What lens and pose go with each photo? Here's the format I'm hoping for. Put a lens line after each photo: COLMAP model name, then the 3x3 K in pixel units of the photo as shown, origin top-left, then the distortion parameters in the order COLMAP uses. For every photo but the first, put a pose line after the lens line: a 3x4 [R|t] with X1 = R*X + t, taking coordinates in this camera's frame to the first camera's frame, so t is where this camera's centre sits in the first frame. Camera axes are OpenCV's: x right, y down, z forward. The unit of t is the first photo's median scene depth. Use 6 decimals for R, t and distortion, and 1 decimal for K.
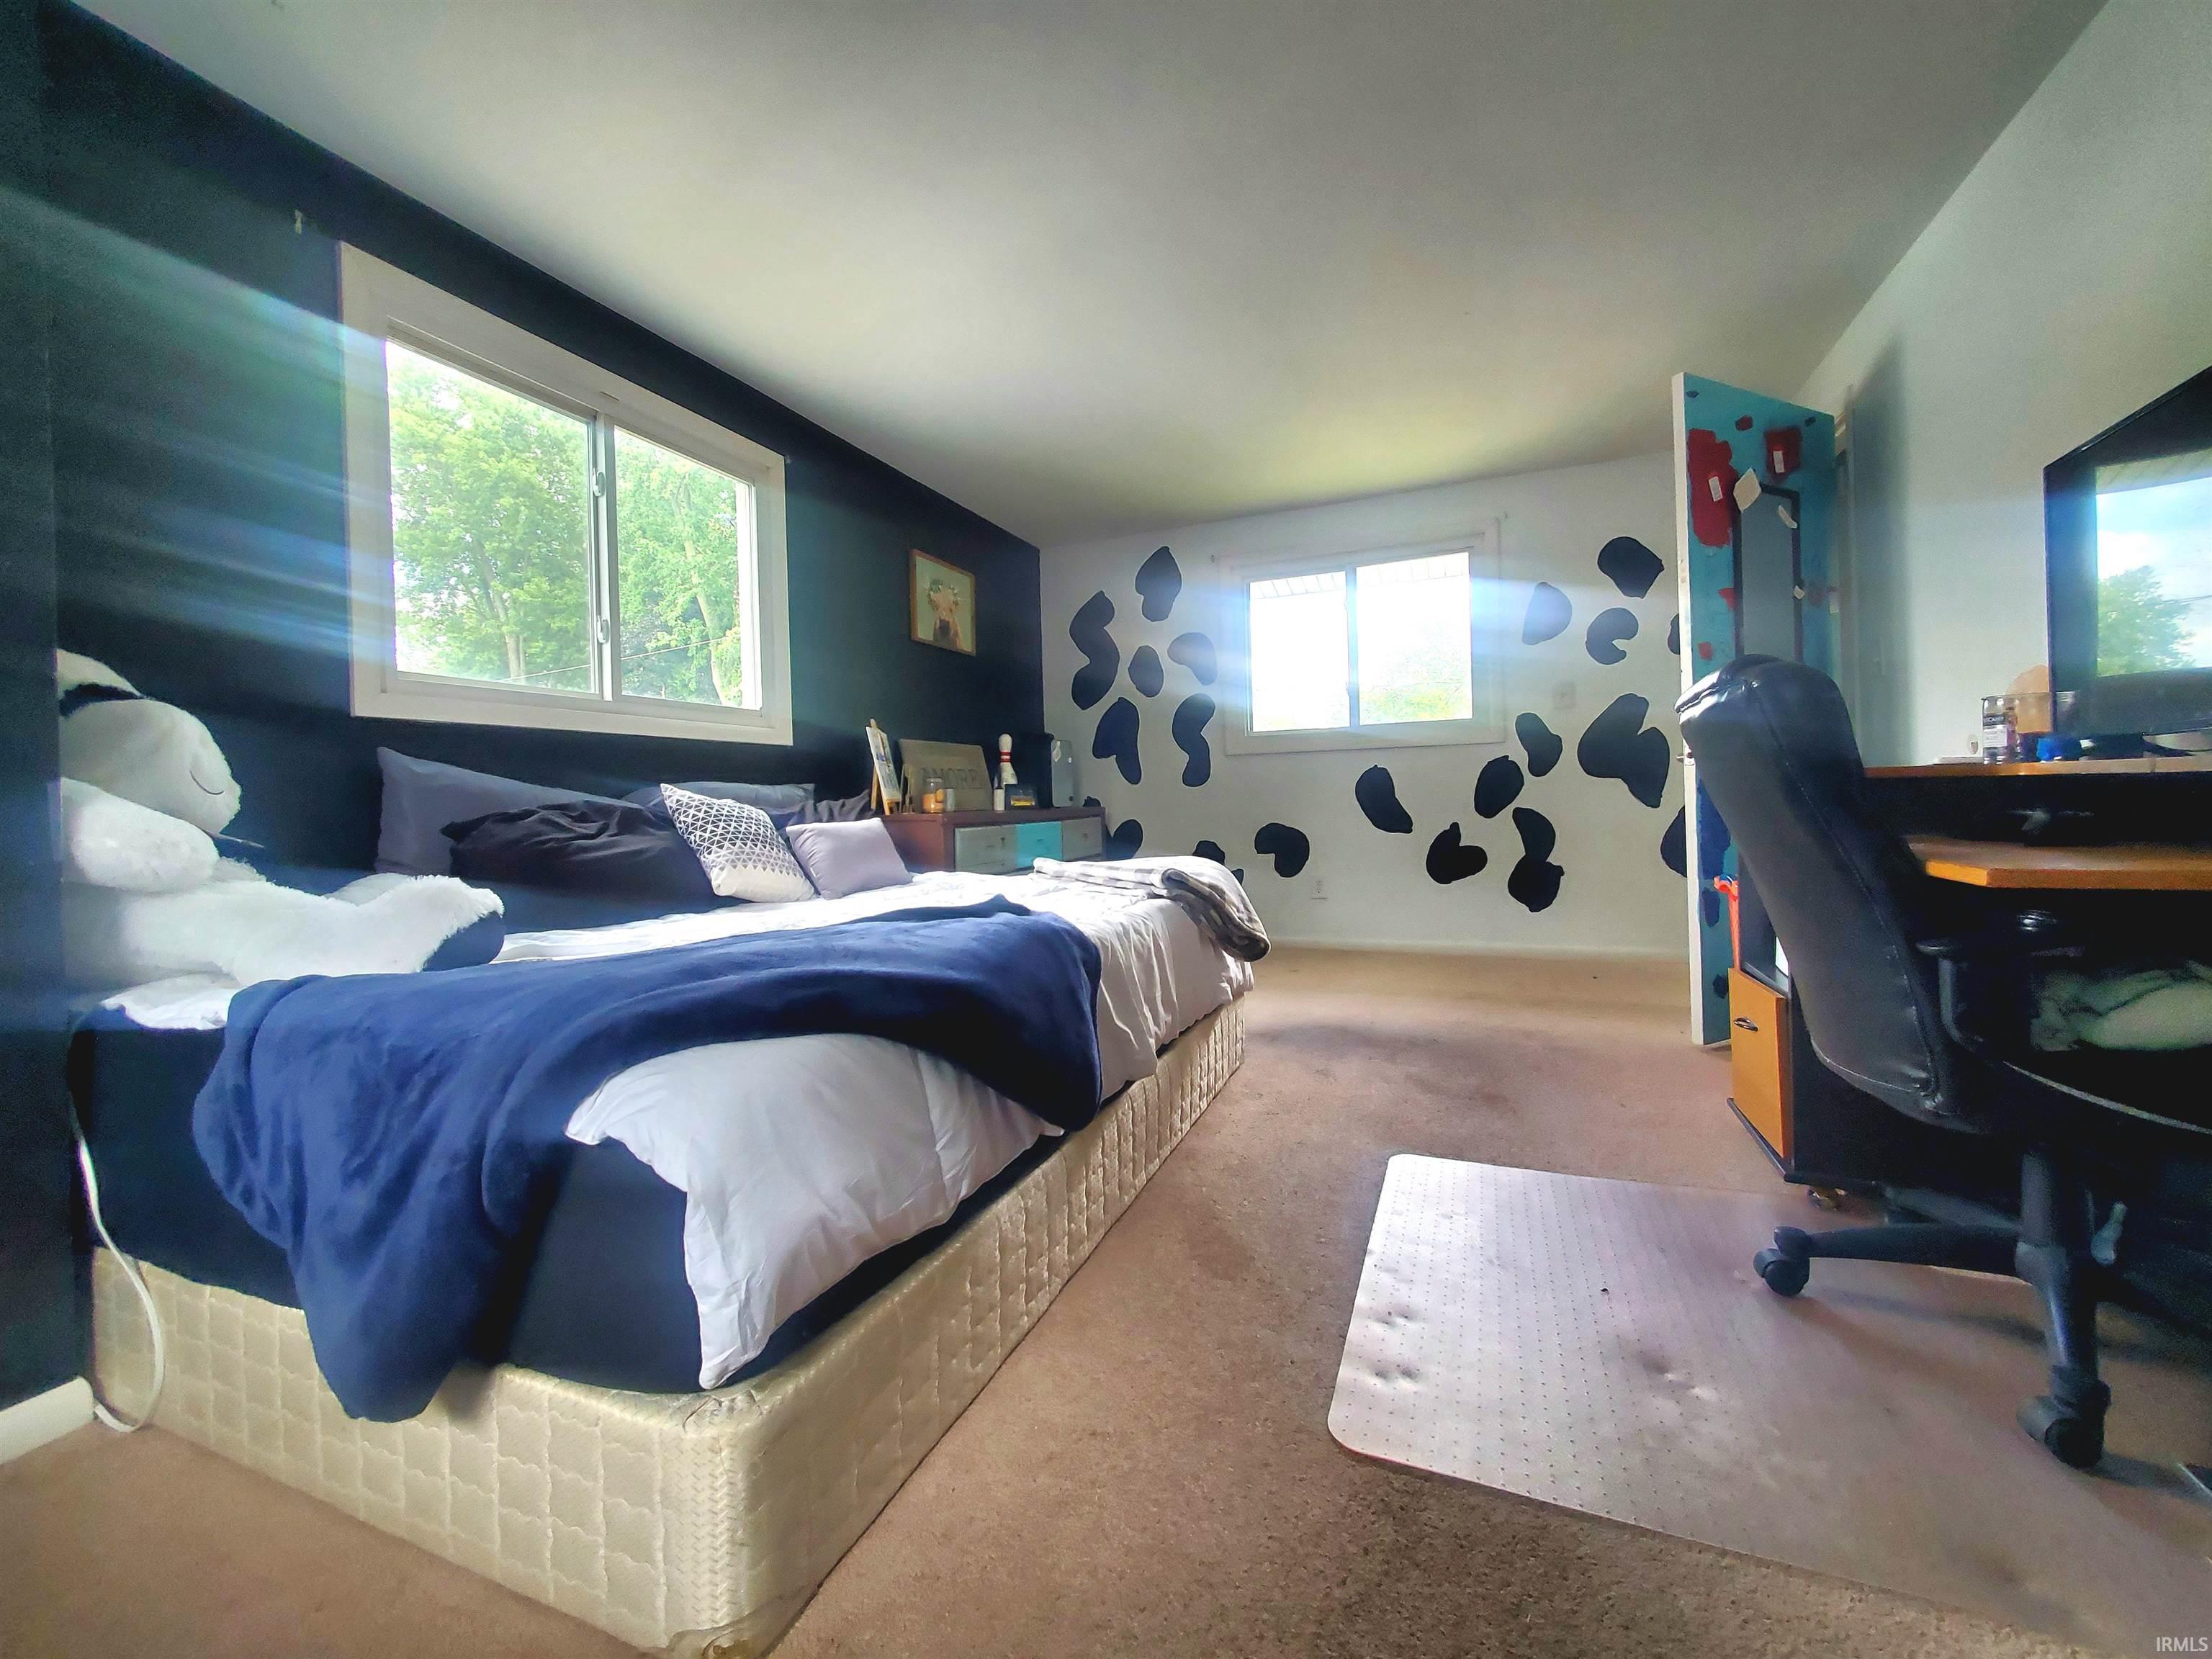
lens RADIAL K [[880.9, 0, 1107.8], [0, 880.9, 817.2], [0, 0, 1]] dist [-0.000078, -0.000046]
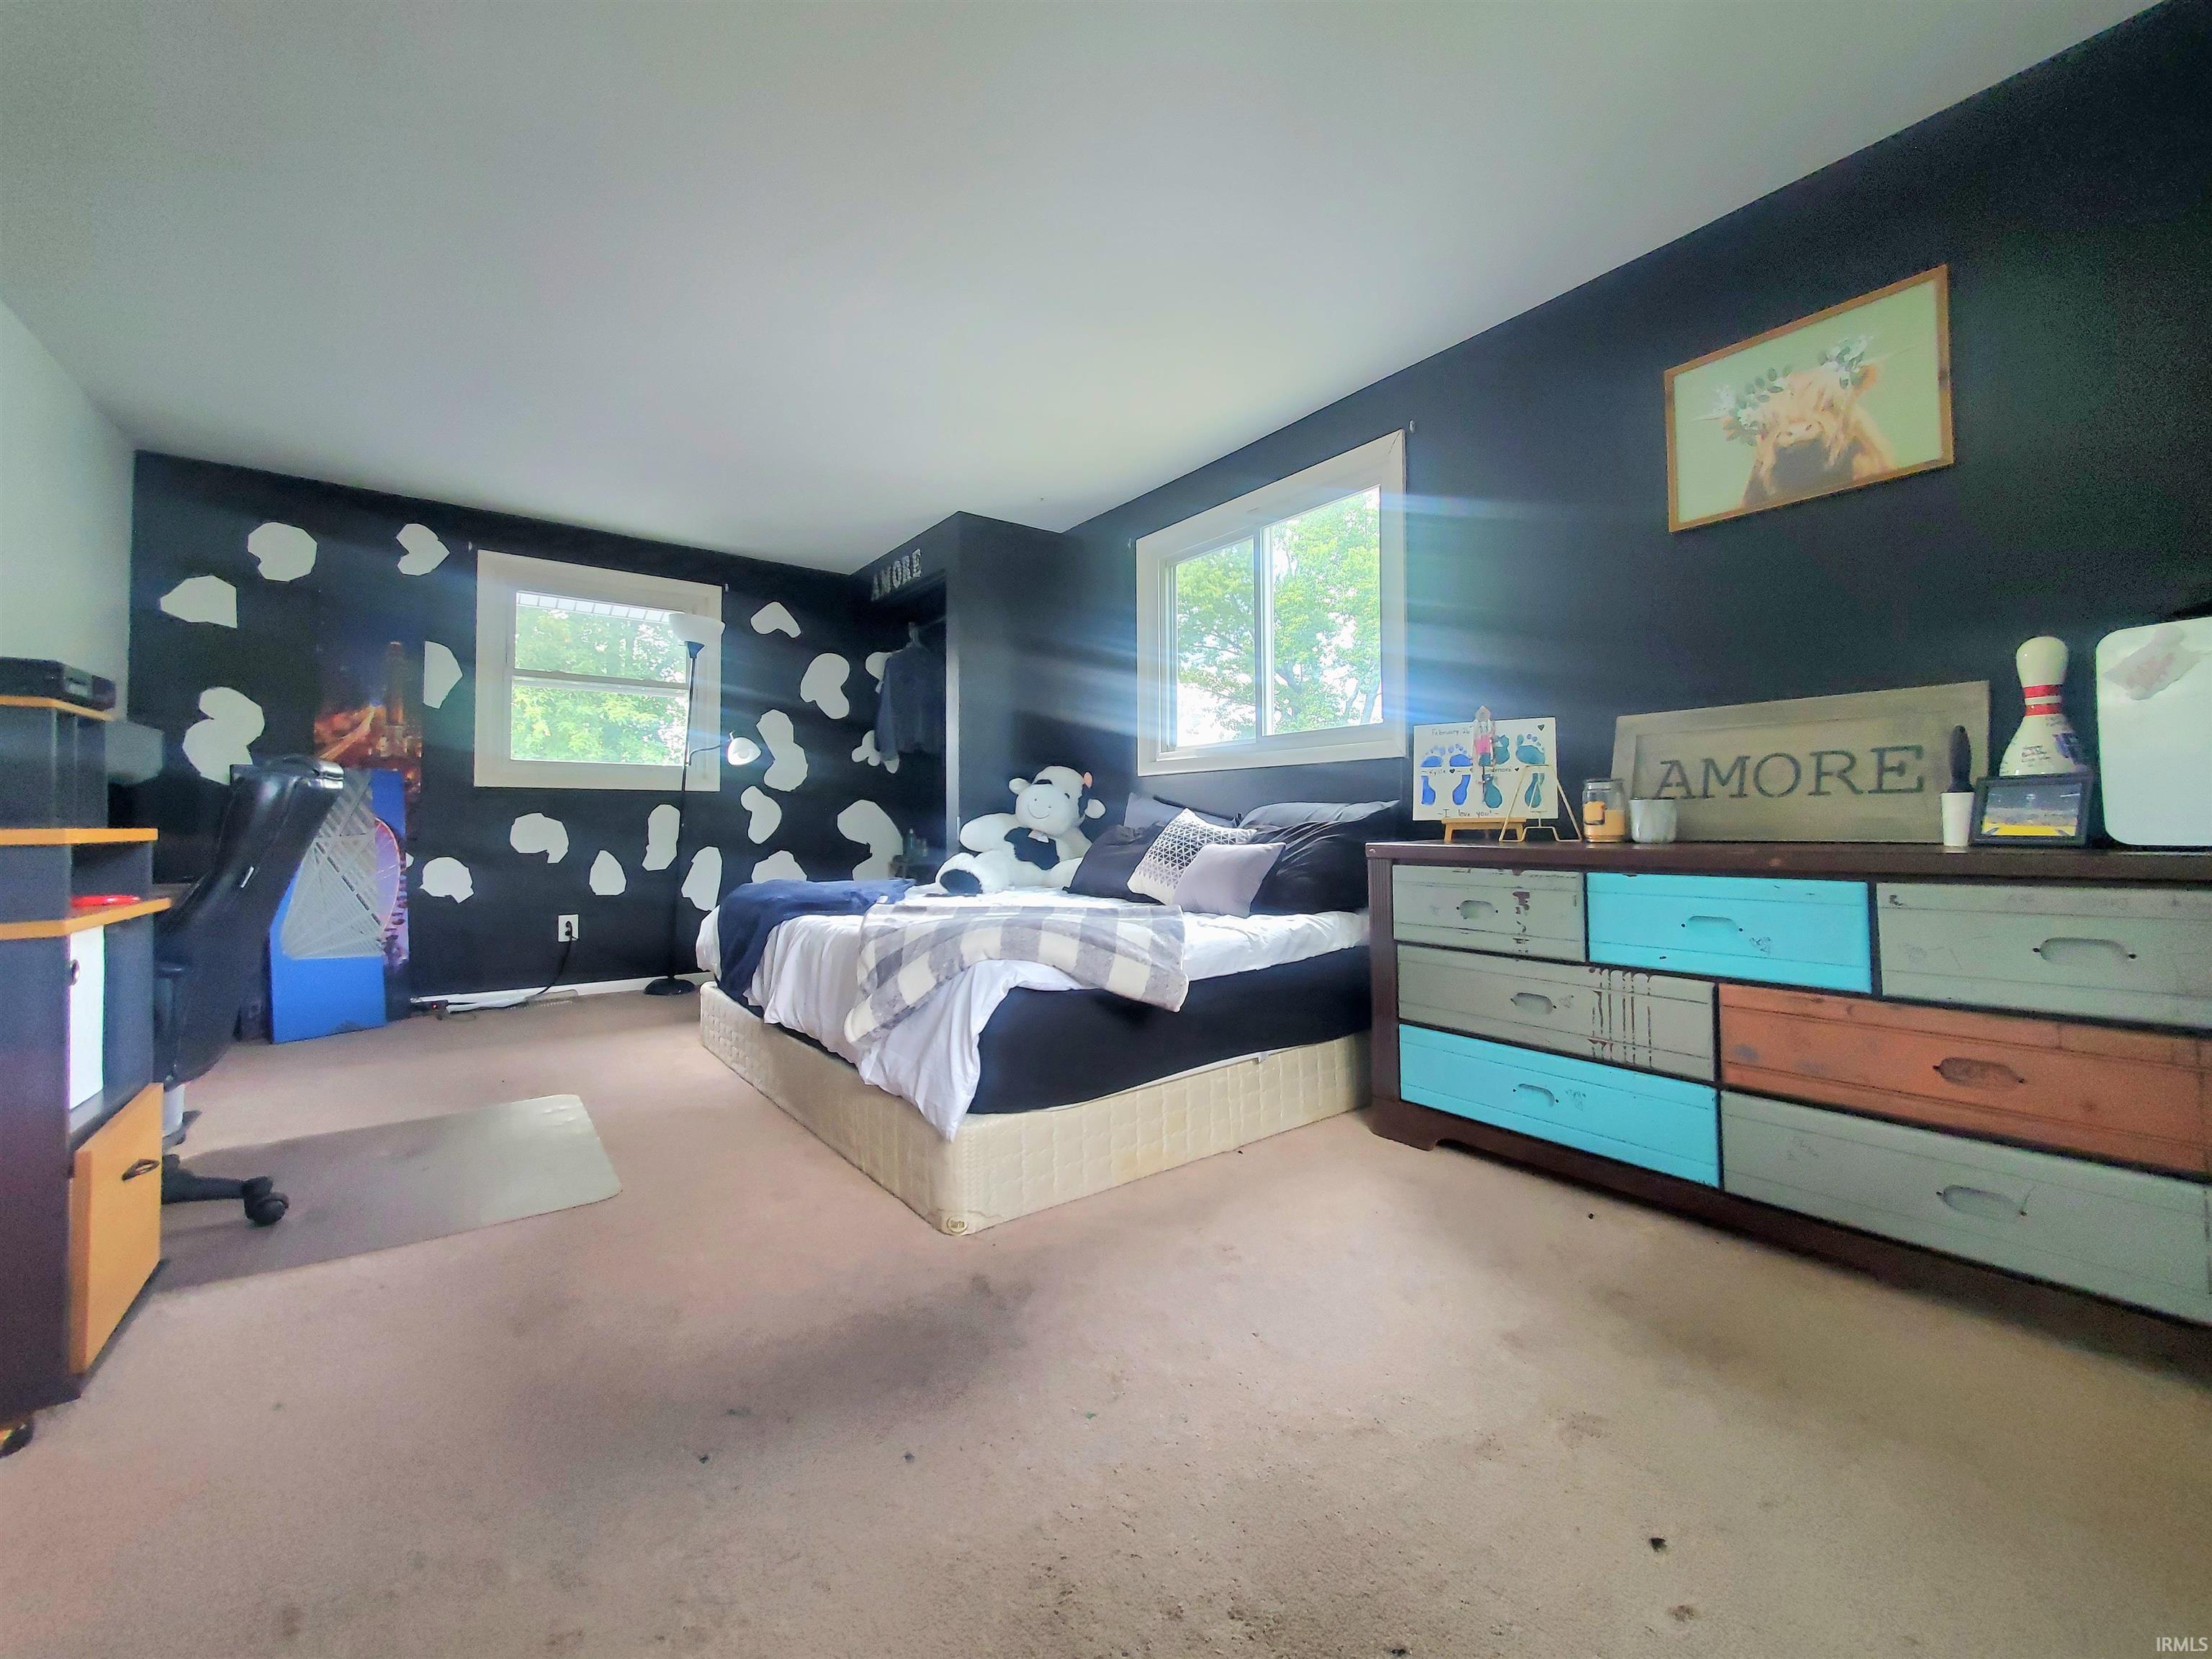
lens RADIAL K [[880.9, 0, 1105.8], [0, 880.9, 819.0], [0, 0, 1]] dist [-0.000078, -0.000046]
pose [[-0.513519, 0.019865, -0.857848, 0.420530], [0.001583, 0.999752, 0.022203, -0.030425], [0.858077, 0.010044, -0.513423, 0.923213]]
